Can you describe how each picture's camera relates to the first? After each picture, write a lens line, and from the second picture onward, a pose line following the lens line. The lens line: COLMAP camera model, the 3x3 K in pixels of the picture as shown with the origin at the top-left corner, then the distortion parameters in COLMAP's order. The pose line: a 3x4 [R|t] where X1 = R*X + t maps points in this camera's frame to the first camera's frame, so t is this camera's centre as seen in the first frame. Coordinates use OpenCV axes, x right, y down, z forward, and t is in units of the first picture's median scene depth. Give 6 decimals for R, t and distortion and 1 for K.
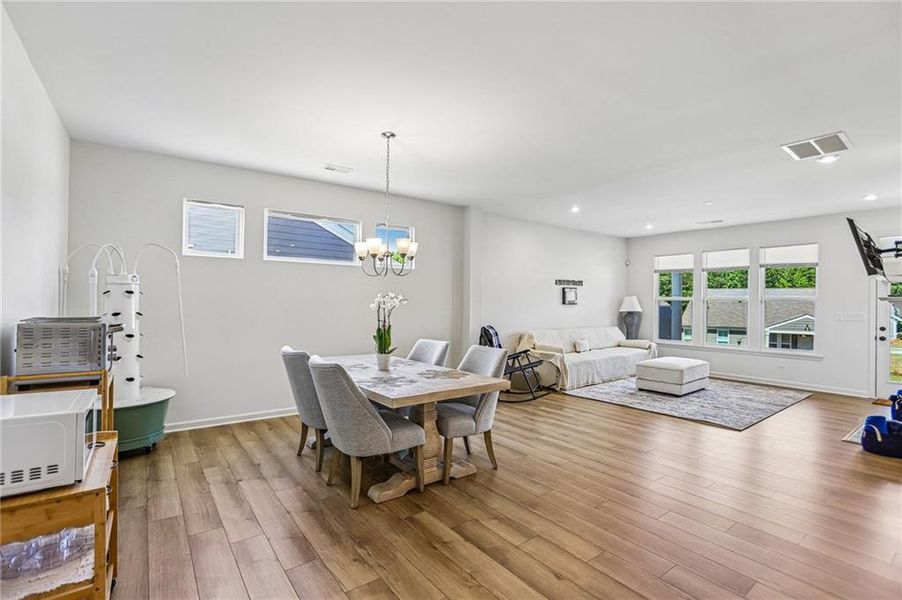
lens RADIAL K [[422.9, 0, 454.0], [0, 422.9, 300.8], [0, 0, 1]] dist [-0.015372, -0.000327]
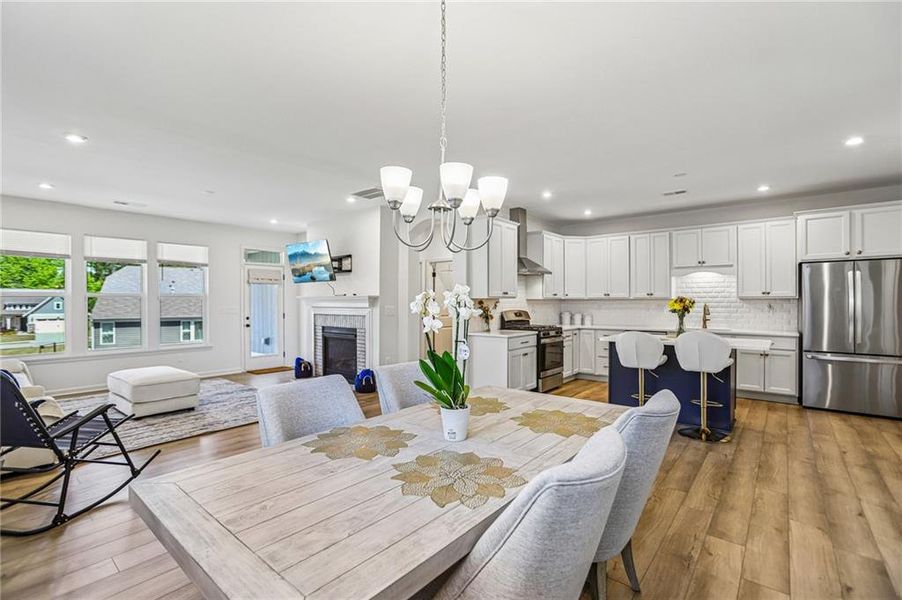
lens RADIAL K [[414.4, 0, 446.2], [0, 414.4, 297.3], [0, 0, 1]] dist [-0.063785, 0.032899]
pose [[-0.207338, -0.002119, 0.978267, -0.323221], [-0.003015, 0.999994, 0.001527, -0.002765], [-0.978265, -0.002633, -0.207343, 0.559977]]
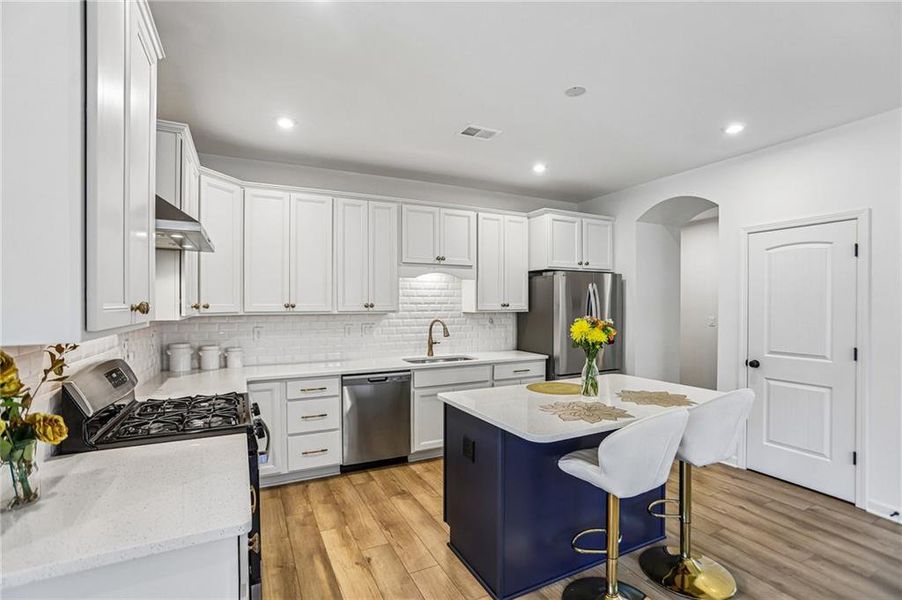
lens RADIAL K [[416.6, 0, 445.8], [0, 416.6, 307.7], [0, 0, 1]] dist [-0.064873, 0.032522]
pose [[-0.979943, -0.011353, 0.198956, 0.280717], [-0.009595, 0.999906, 0.009795, -0.013602], [-0.199049, 0.007689, -0.979959, 0.428287]]
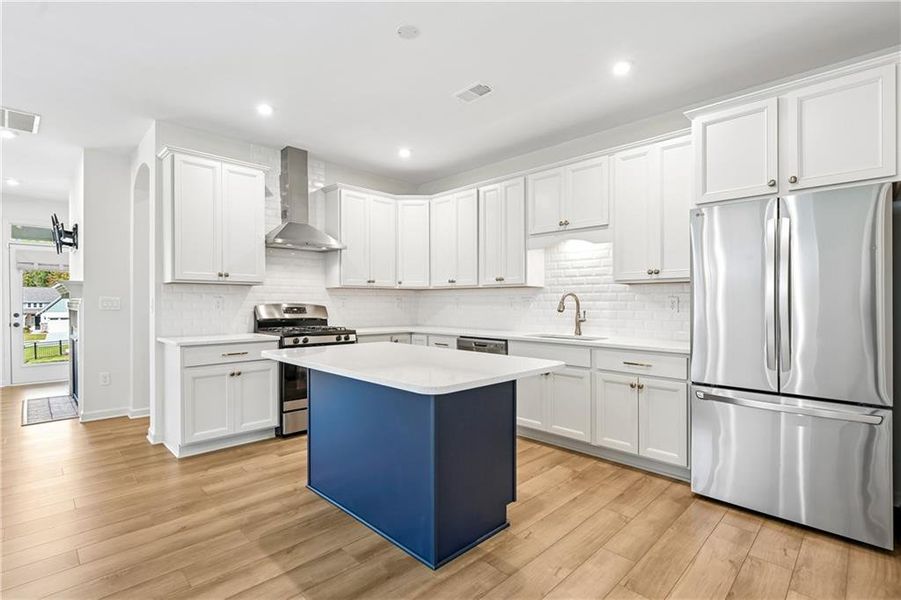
lens RADIAL K [[427.2, 0, 454.2], [0, 427.2, 312.8], [0, 0, 1]] dist [-0.001976, -0.000964]
pose [[-0.128630, -0.039766, 0.990895, -0.113243], [-0.003541, 0.999208, 0.039640, 0.013757], [-0.991686, 0.001590, -0.128669, 0.060026]]
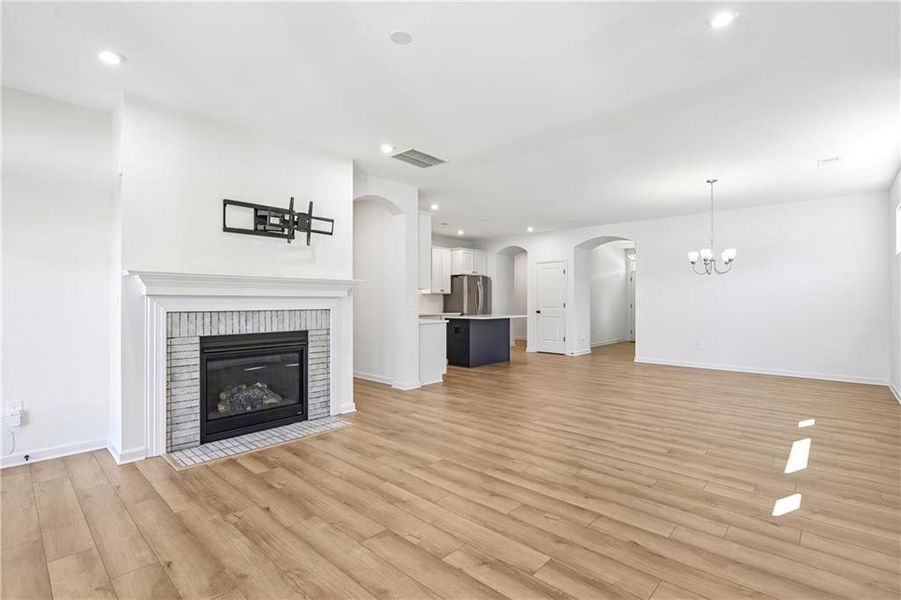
lens RADIAL K [[423.0, 0, 451.4], [0, 423.0, 296.1], [0, 0, 1]] dist [0.010268, -0.011295]
pose [[-0.986350, -0.013977, -0.164067, 0.522010], [-0.011884, 0.999835, -0.013730, 0.025893], [0.164232, -0.011592, -0.986354, 1.194847]]
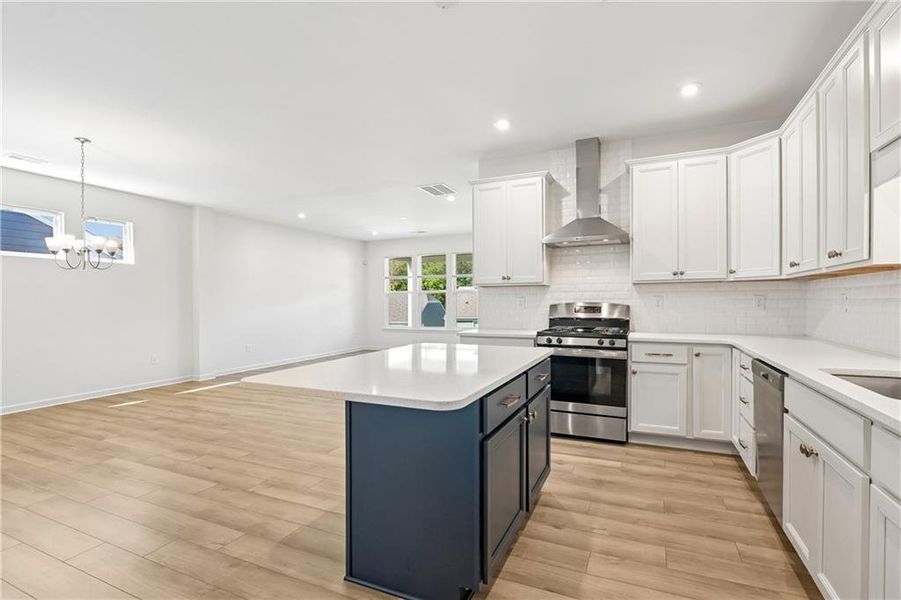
lens RADIAL K [[428.0, 0, 453.6], [0, 428.0, 305.1], [0, 0, 1]] dist [-0.015152, -0.000543]
pose [[0.885871, -0.020391, 0.463482, 0.098904], [0.014966, 0.999770, 0.015381, 0.017976], [-0.463689, -0.006689, 0.885973, -0.228315]]
